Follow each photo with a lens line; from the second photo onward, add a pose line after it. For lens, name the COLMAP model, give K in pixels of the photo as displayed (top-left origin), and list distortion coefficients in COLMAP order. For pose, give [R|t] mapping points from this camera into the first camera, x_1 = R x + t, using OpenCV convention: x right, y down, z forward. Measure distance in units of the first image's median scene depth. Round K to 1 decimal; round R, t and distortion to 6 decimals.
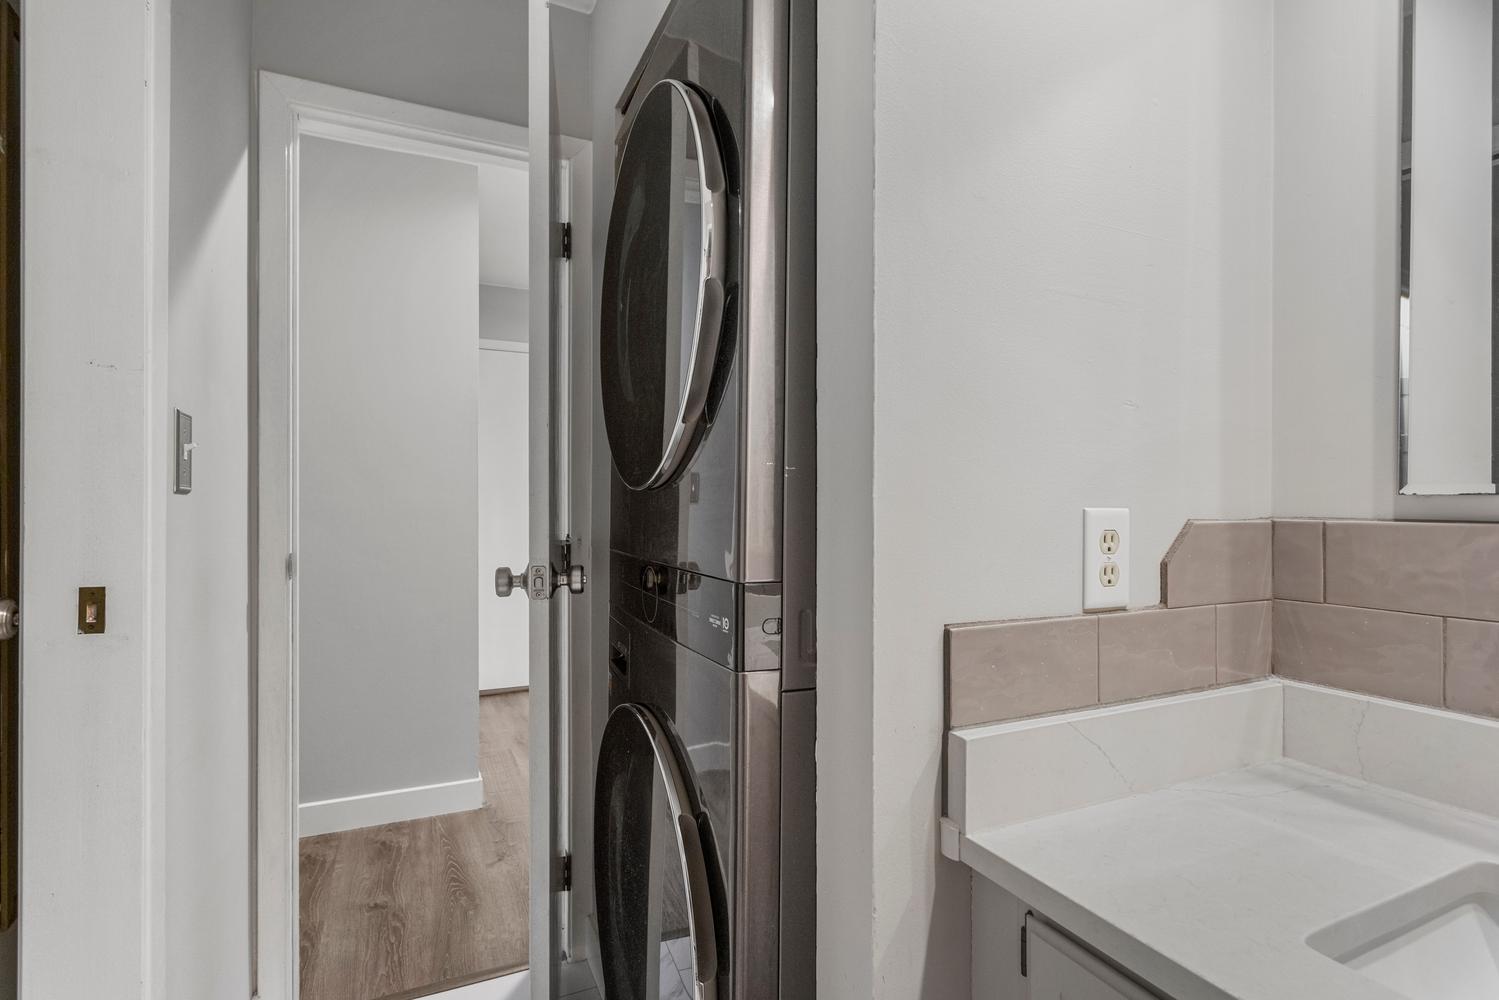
lens RADIAL K [[720.7, 0, 748.1], [0, 720.7, 513.8], [0, 0, 1]] dist [0.001608, 0.000530]
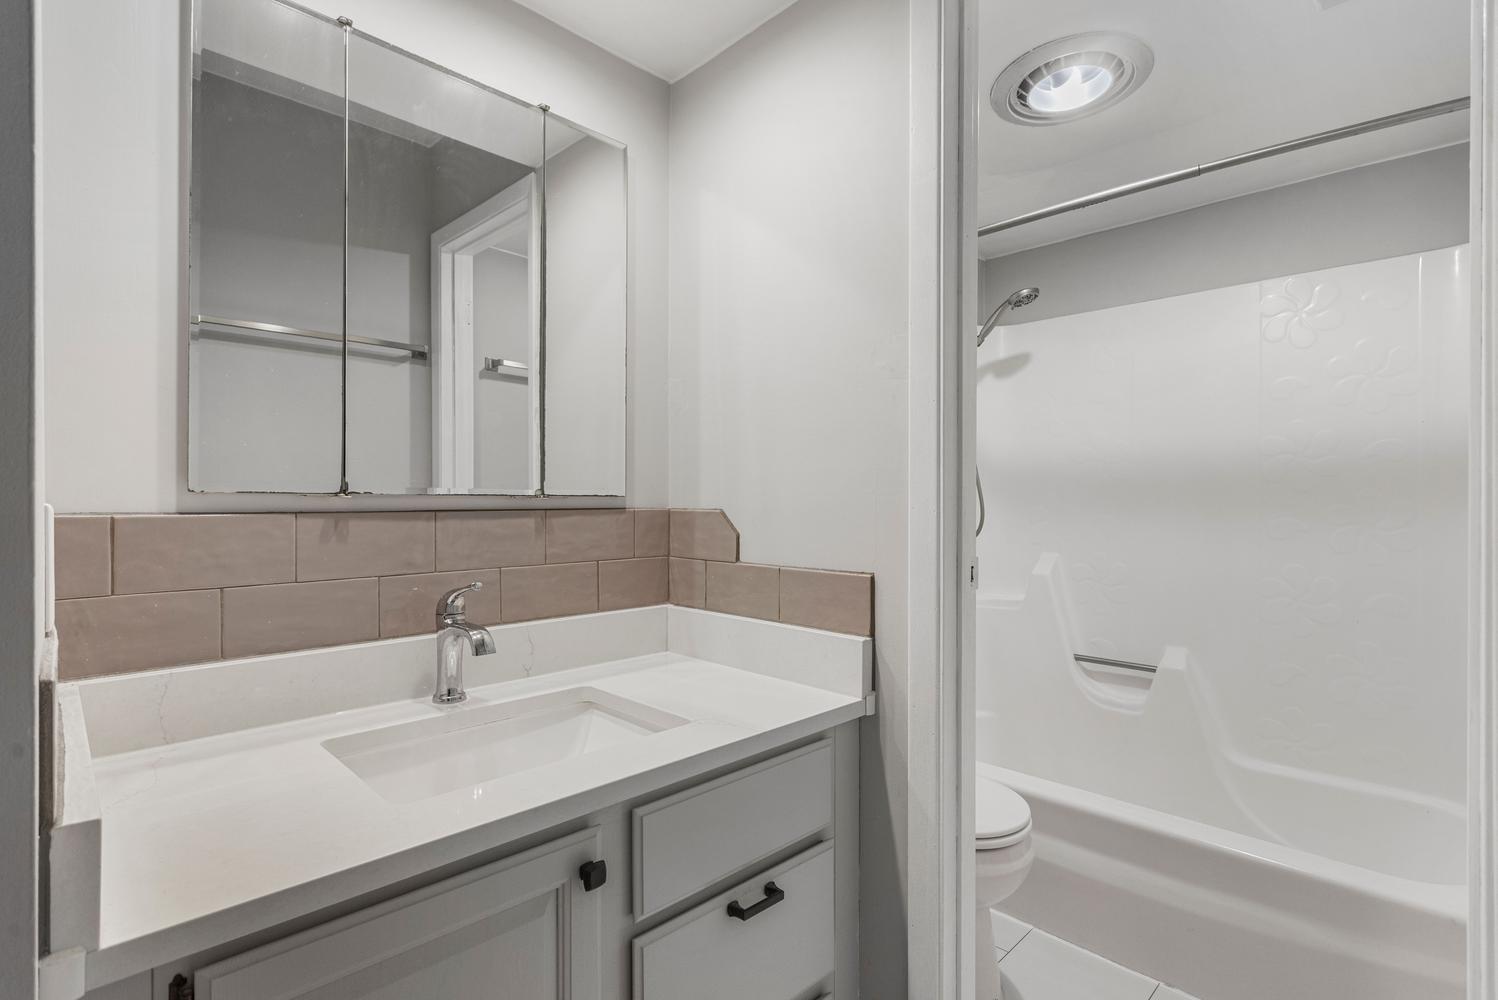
lens RADIAL K [[720.3, 0, 747.6], [0, 720.3, 513.8], [0, 0, 1]] dist [0.001608, 0.000530]
pose [[-0.348939, -0.009933, 0.937093, -0.523945], [0.014151, 0.999774, 0.015867, 0.003783], [-0.937039, 0.018798, -0.348719, 0.540764]]
